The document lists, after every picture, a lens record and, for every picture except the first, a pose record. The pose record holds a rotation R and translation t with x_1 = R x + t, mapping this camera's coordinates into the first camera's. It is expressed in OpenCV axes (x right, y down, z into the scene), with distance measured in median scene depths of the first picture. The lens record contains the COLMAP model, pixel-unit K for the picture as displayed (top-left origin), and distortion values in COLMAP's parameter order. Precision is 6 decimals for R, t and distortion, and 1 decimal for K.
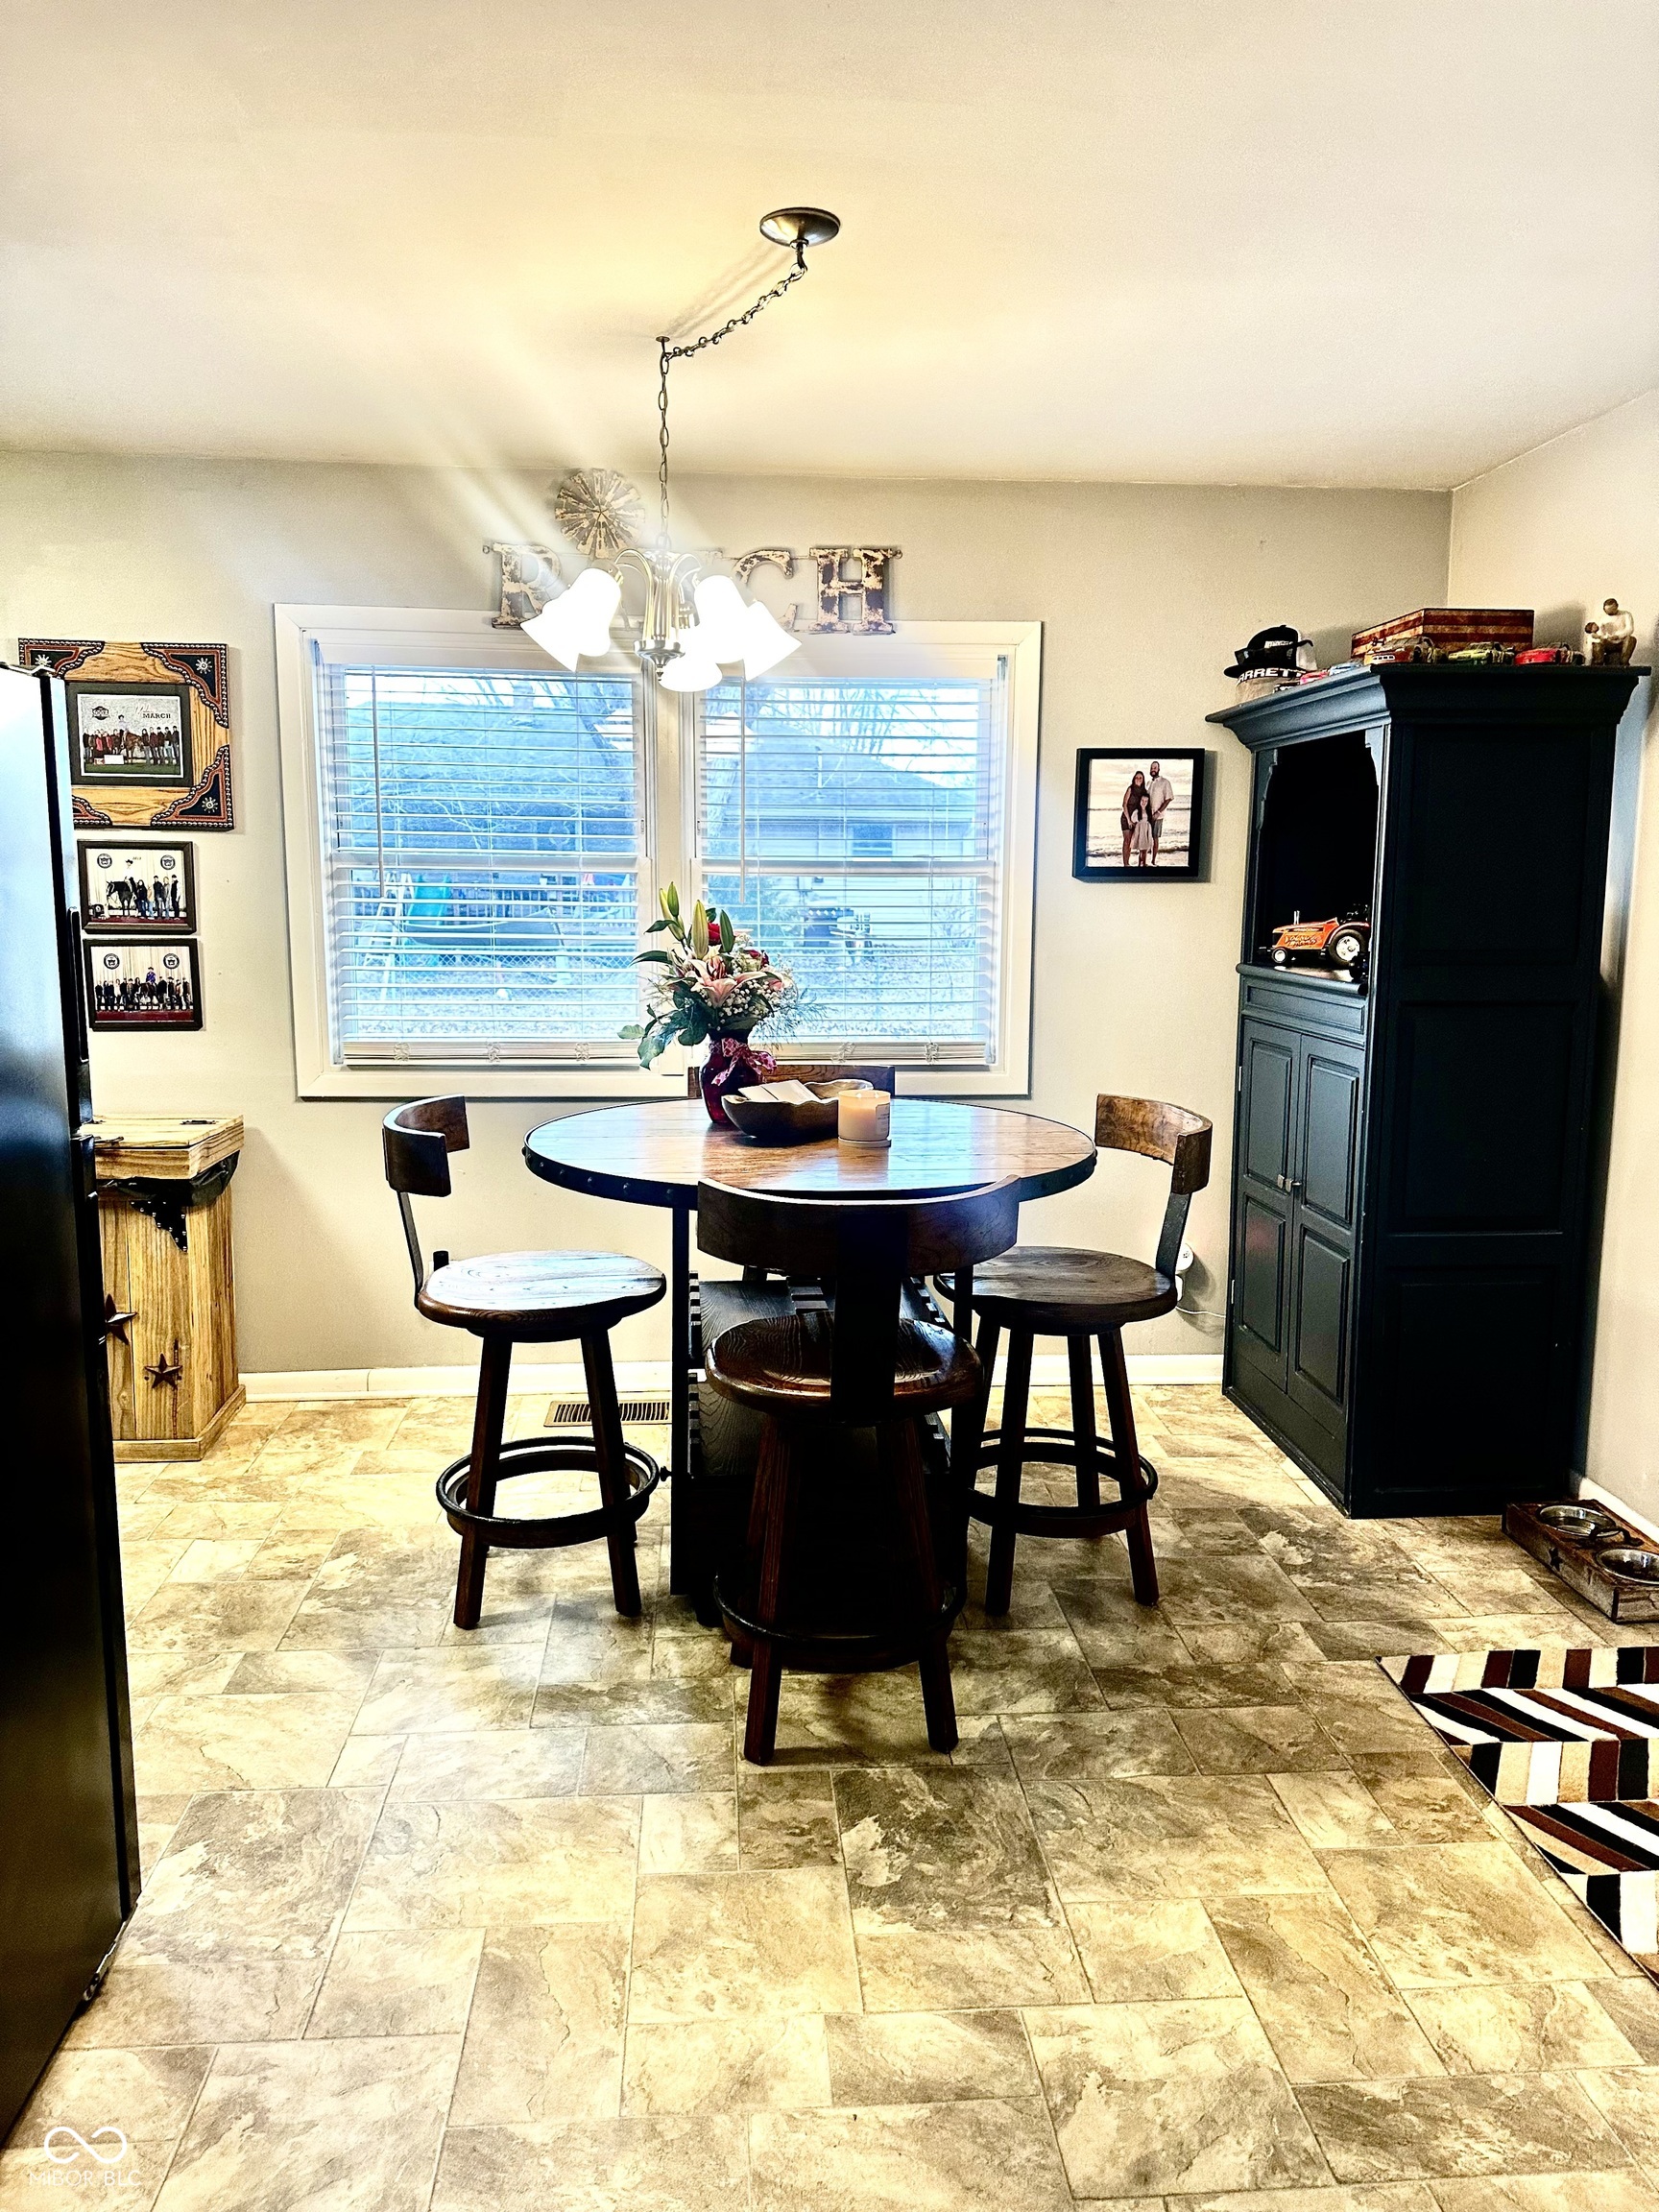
lens RADIAL K [[1569.5, 0, 829.2], [0, 1569.5, 1114.0], [0, 0, 1]] dist [0.079189, -0.046599]
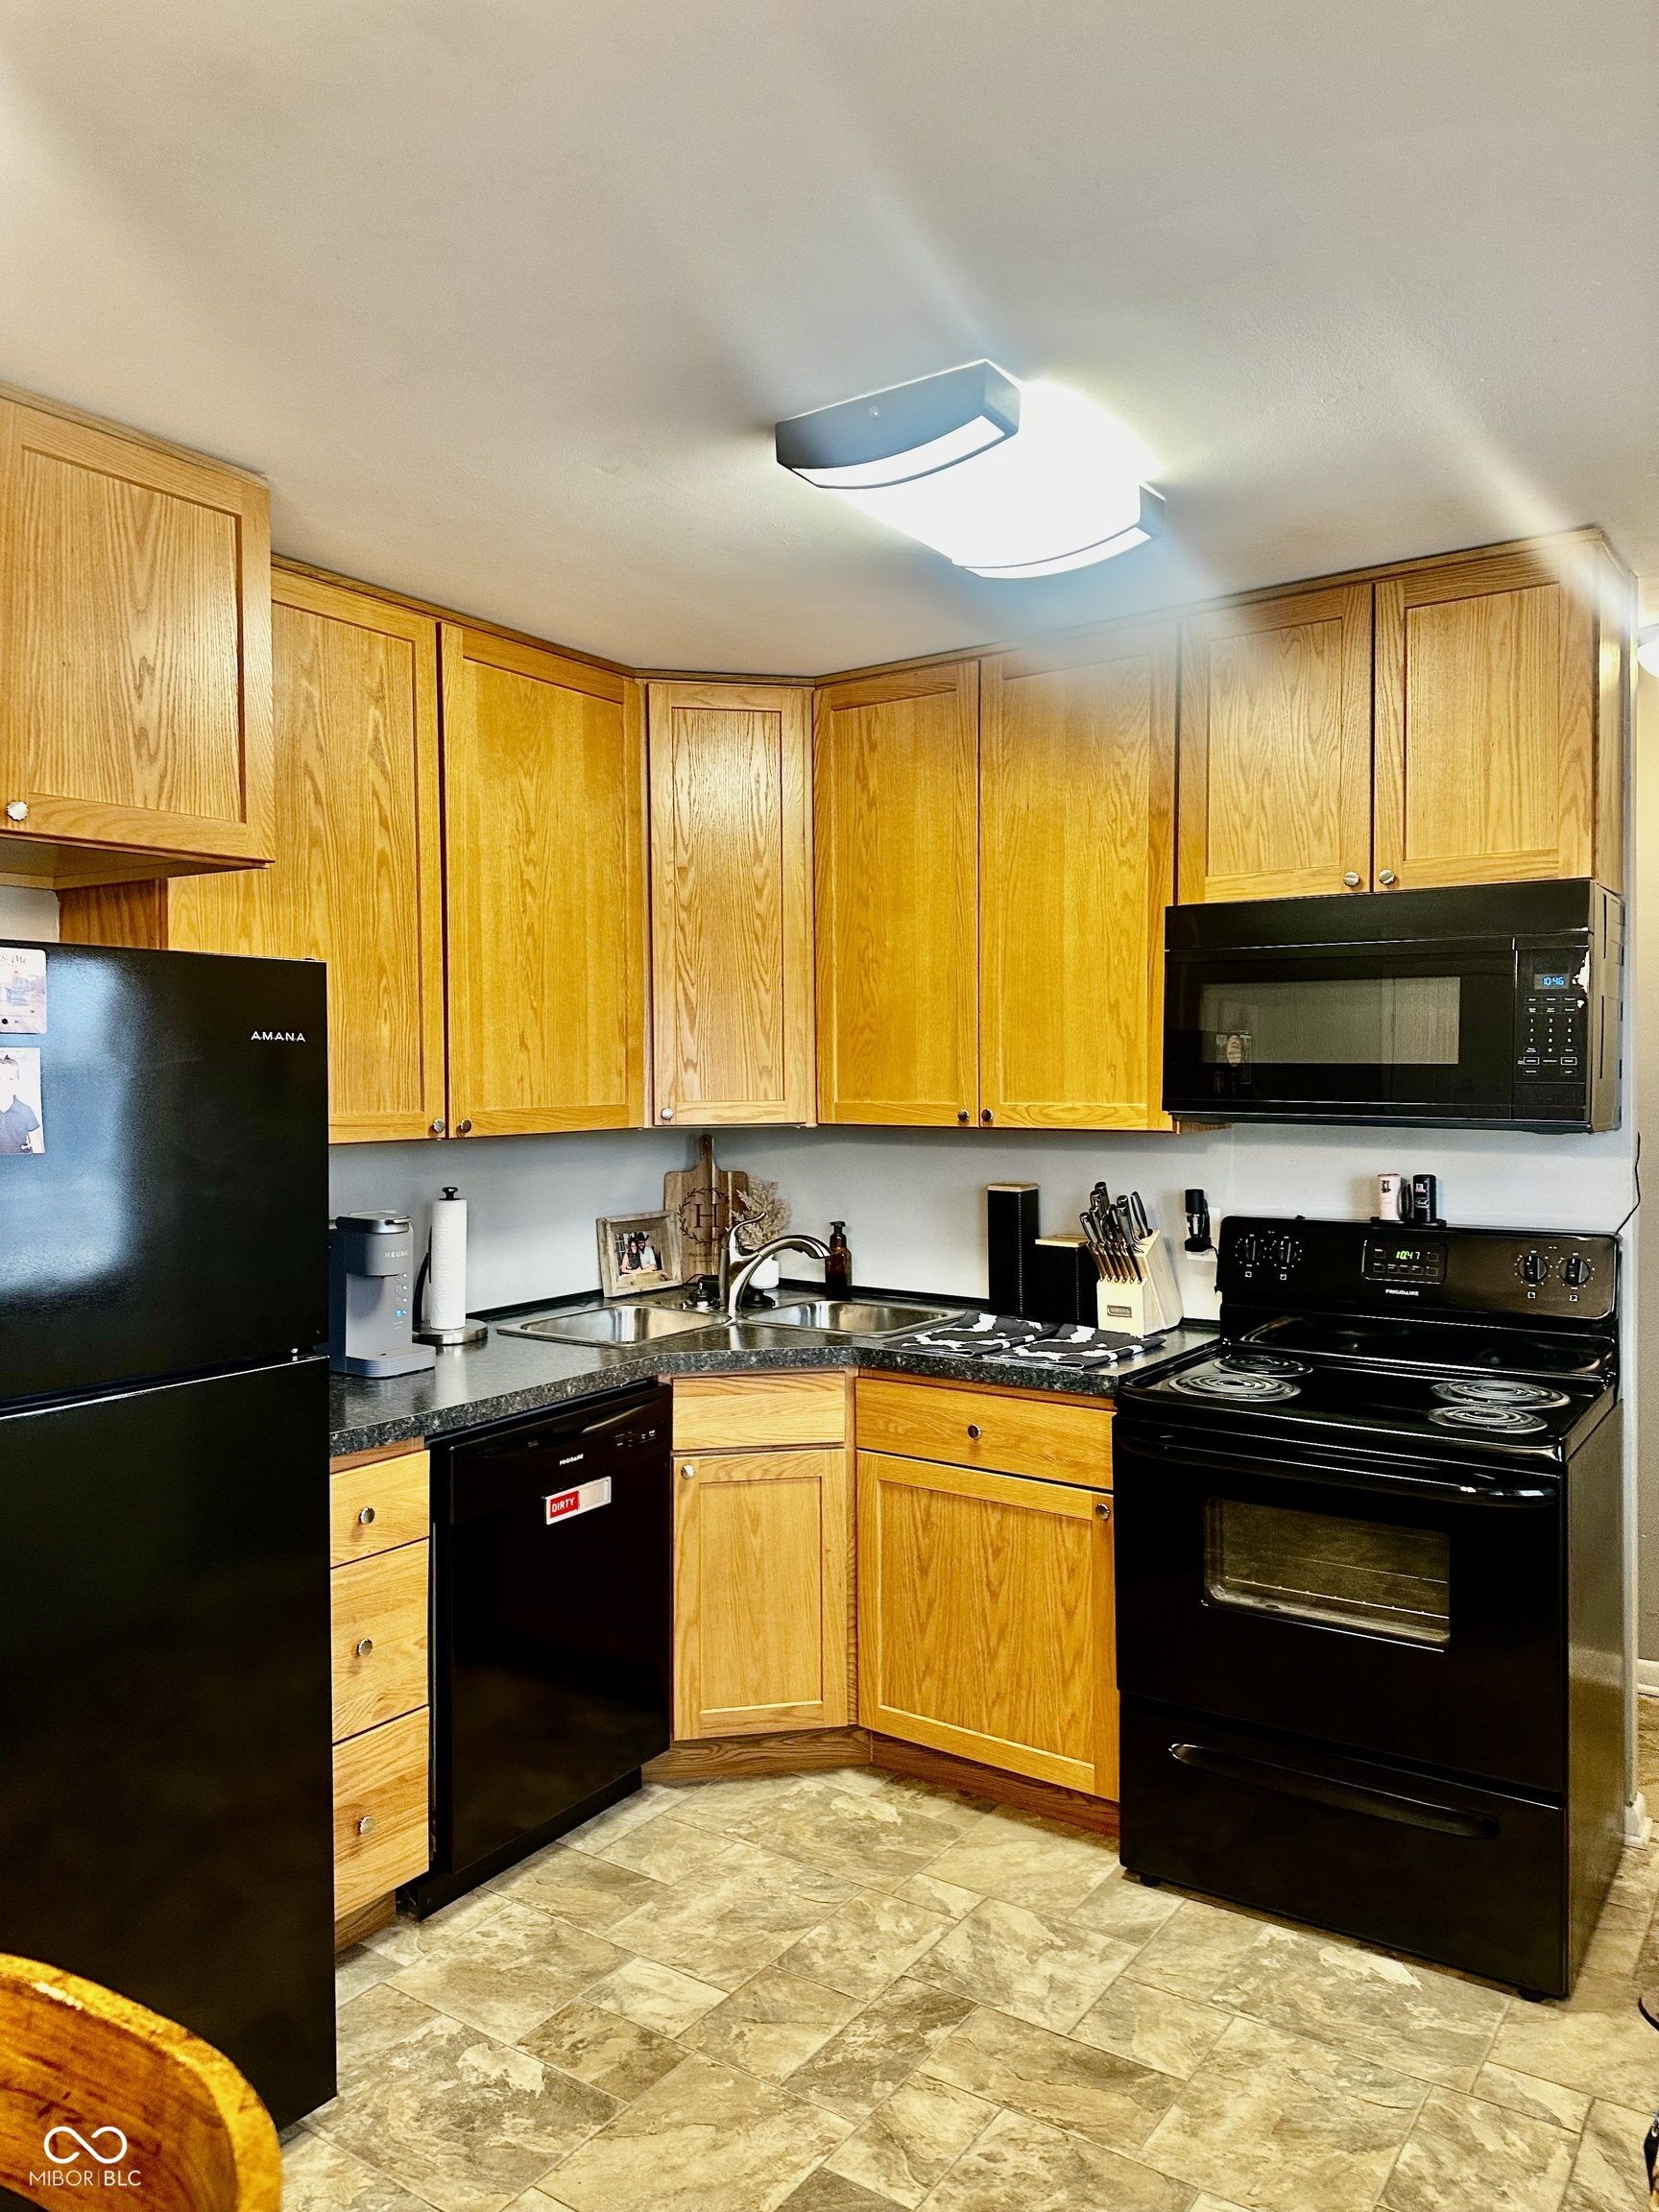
lens RADIAL K [[1569.5, 0, 836.9], [0, 1569.5, 1099.7], [0, 0, 1]] dist [0.079189, -0.046599]
pose [[-0.633755, -0.008746, -0.773485, 1.406729], [-0.114727, 0.989940, 0.082808, -0.228639], [0.764979, 0.141219, -0.628382, 1.660832]]
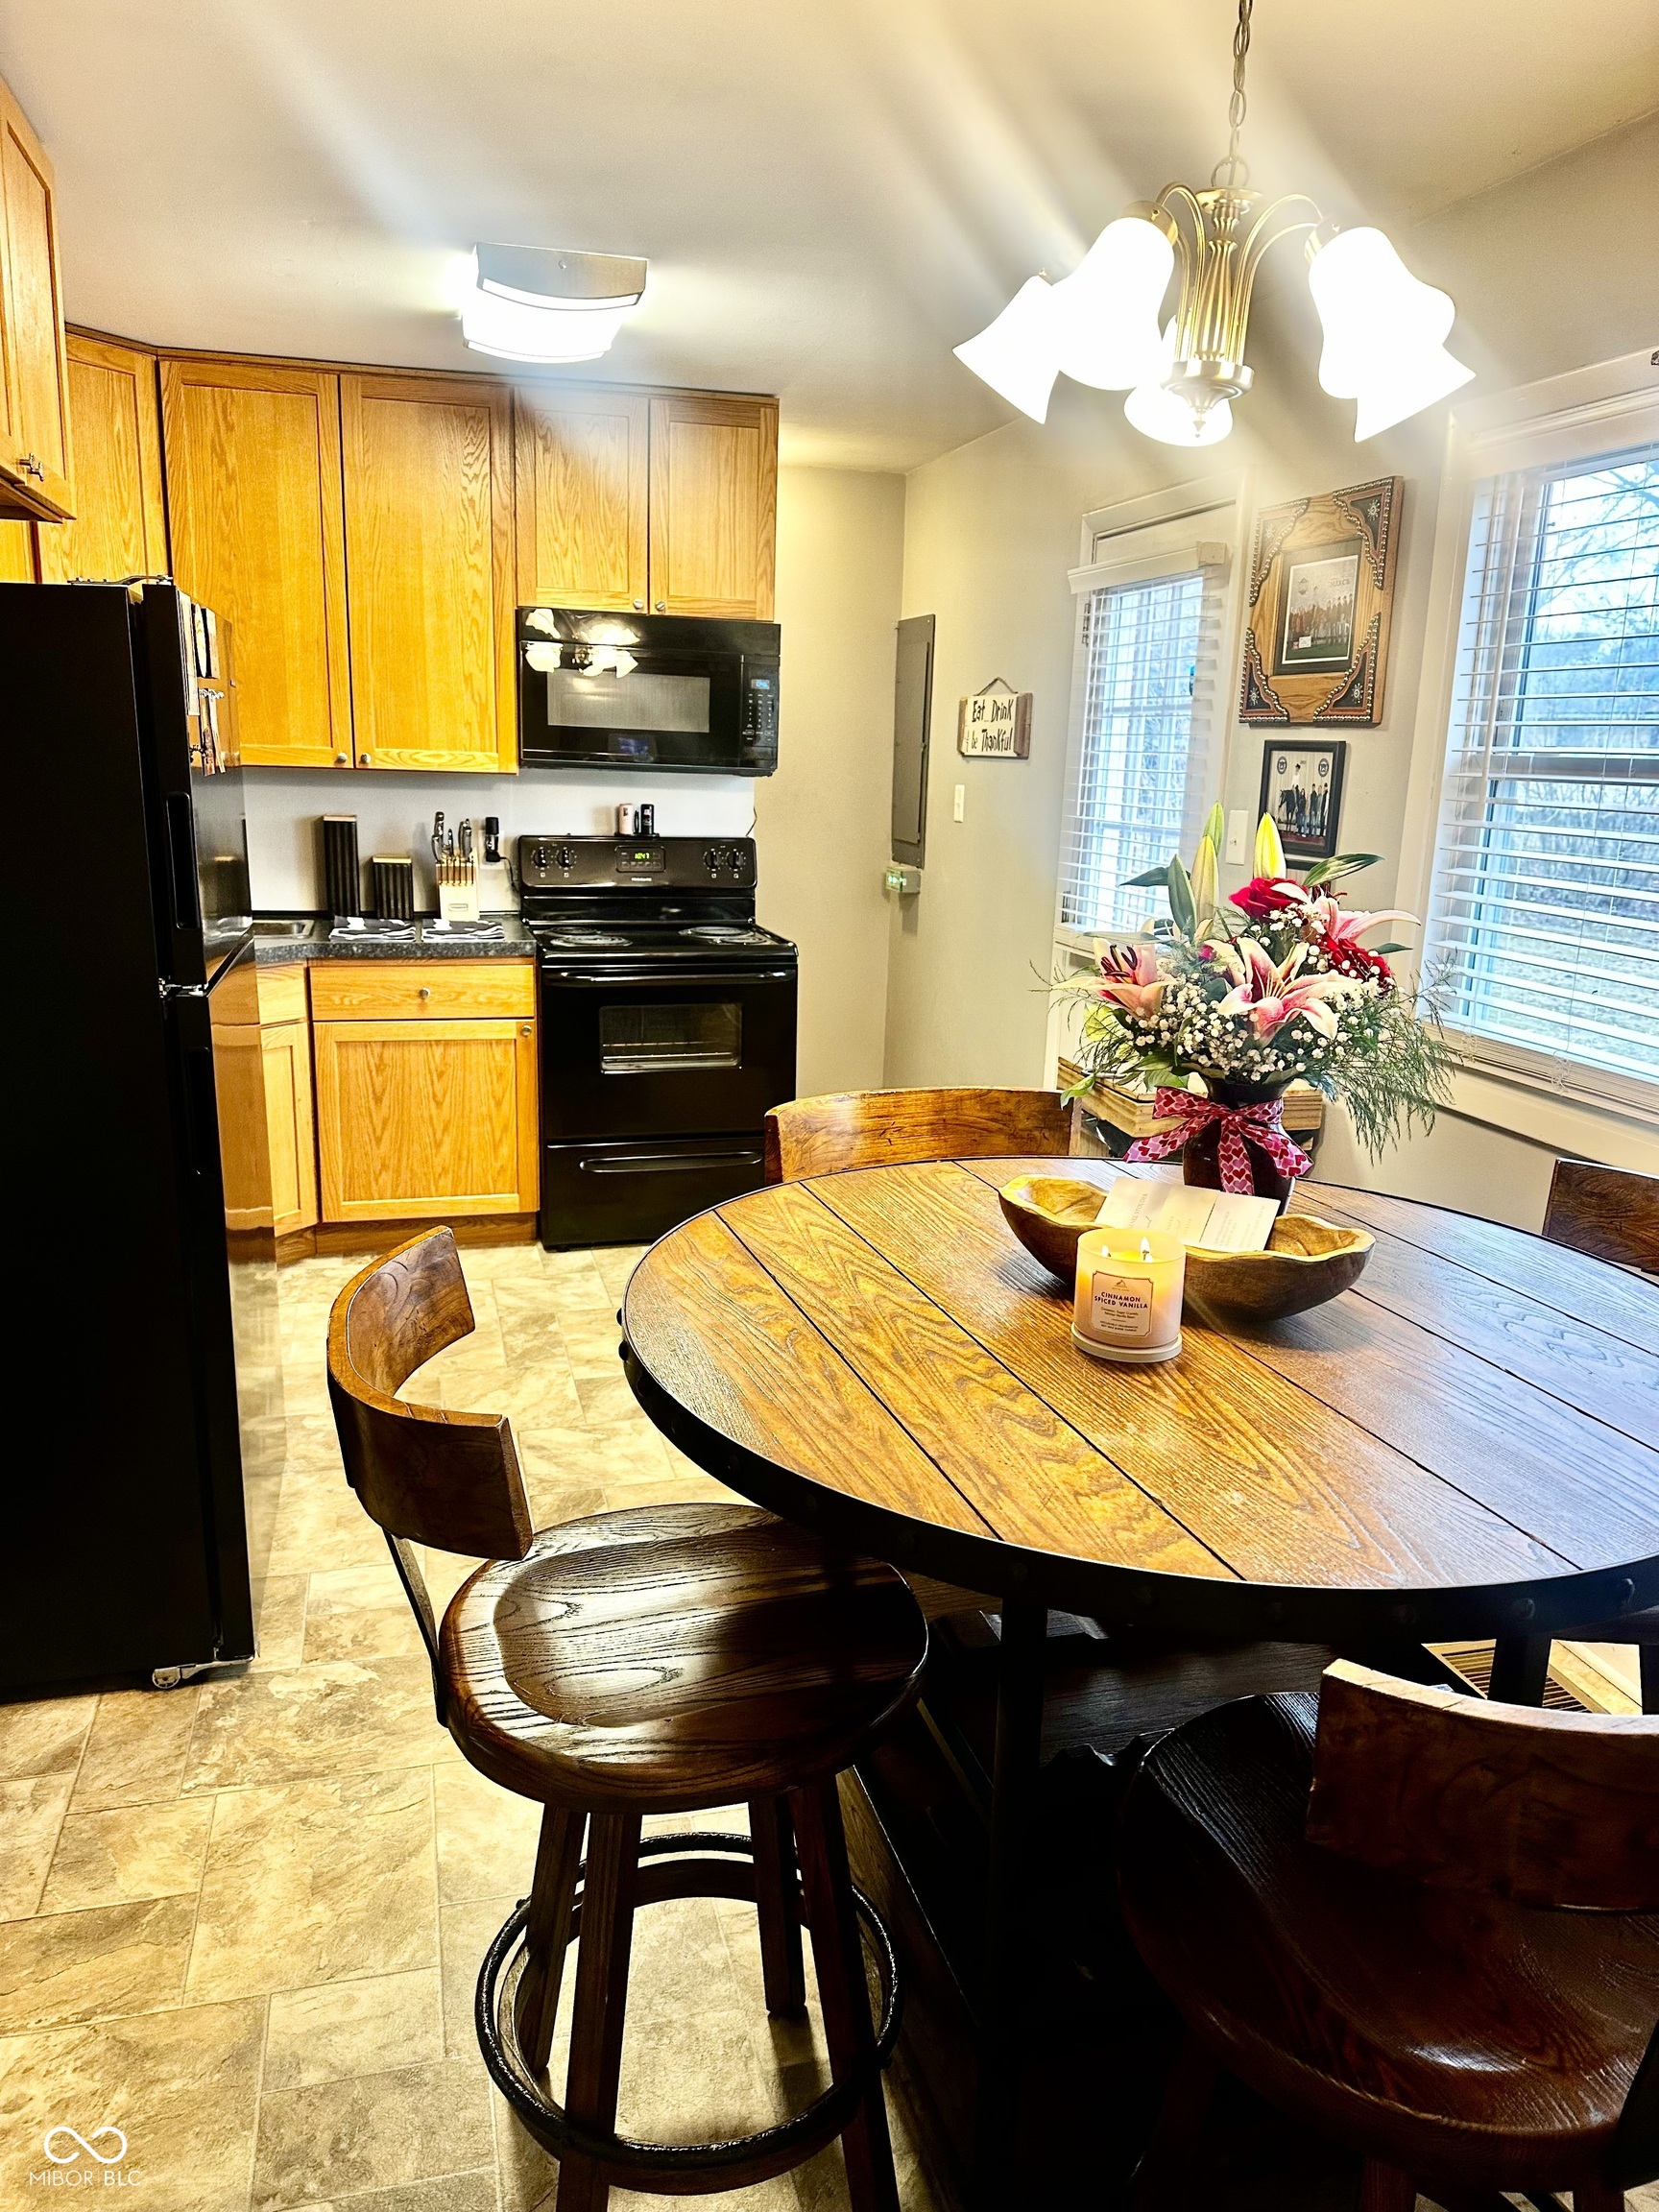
lens RADIAL K [[1569.5, 0, 825.1], [0, 1569.5, 1113.5], [0, 0, 1]] dist [0.079189, -0.046599]
pose [[0.172198, 0.206889, -0.963091, 2.389129], [-0.153470, 0.971392, 0.181232, -0.100763], [0.973034, 0.116597, 0.199023, 0.916867]]
